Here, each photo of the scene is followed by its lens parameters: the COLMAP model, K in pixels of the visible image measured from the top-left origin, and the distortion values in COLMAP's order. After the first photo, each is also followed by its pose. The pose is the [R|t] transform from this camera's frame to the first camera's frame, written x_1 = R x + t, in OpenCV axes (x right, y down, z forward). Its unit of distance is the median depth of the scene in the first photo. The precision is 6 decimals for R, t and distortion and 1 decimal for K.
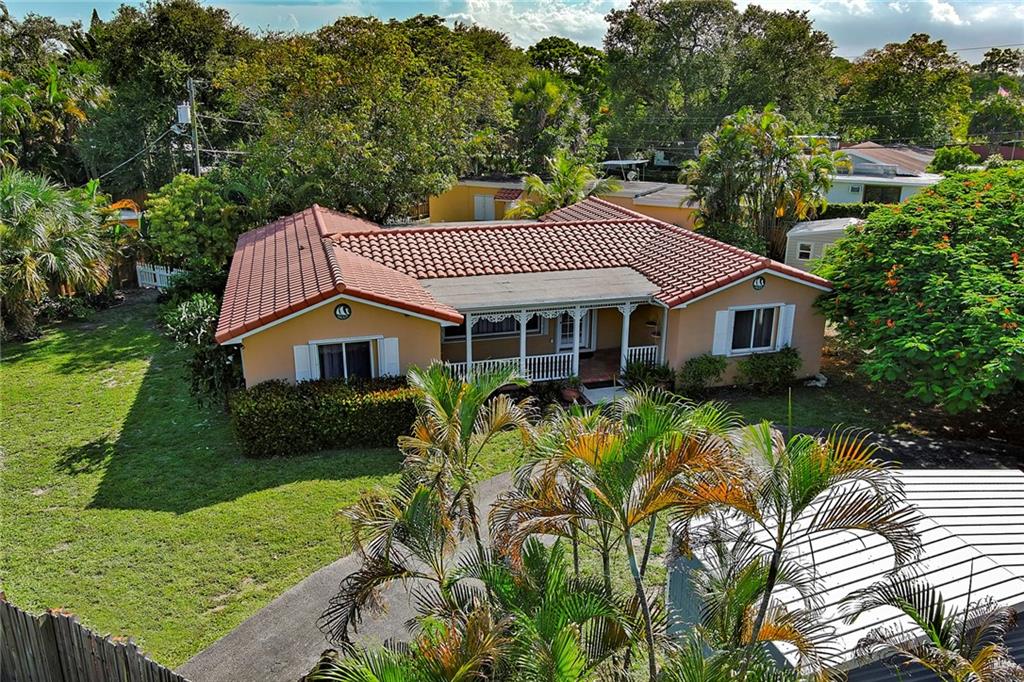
lens RADIAL K [[797.5, 0, 511.5], [0, 797.5, 321.1], [0, 0, 1]] dist [0.008518, -0.000773]
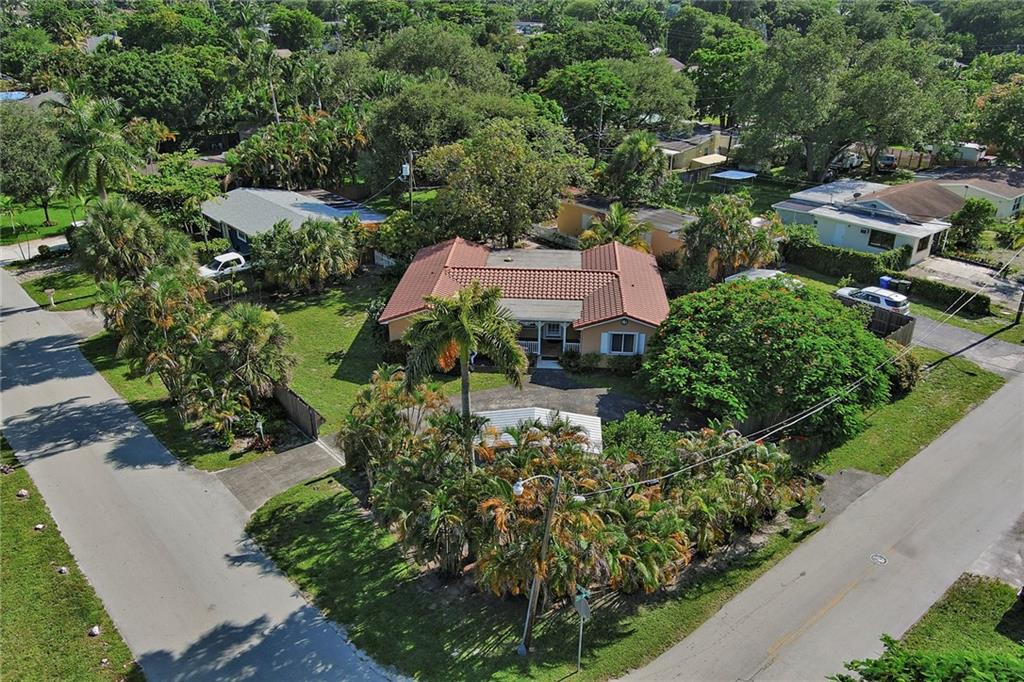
lens RADIAL K [[793.6, 0, 512.0], [0, 793.6, 341.0], [0, 0, 1]] dist [-0.003571, -0.001154]
pose [[0.939237, 0.138238, -0.314204, 0.684250], [-0.093730, 0.983824, 0.152663, -0.281921], [0.330225, -0.113937, 0.937001, -1.012956]]
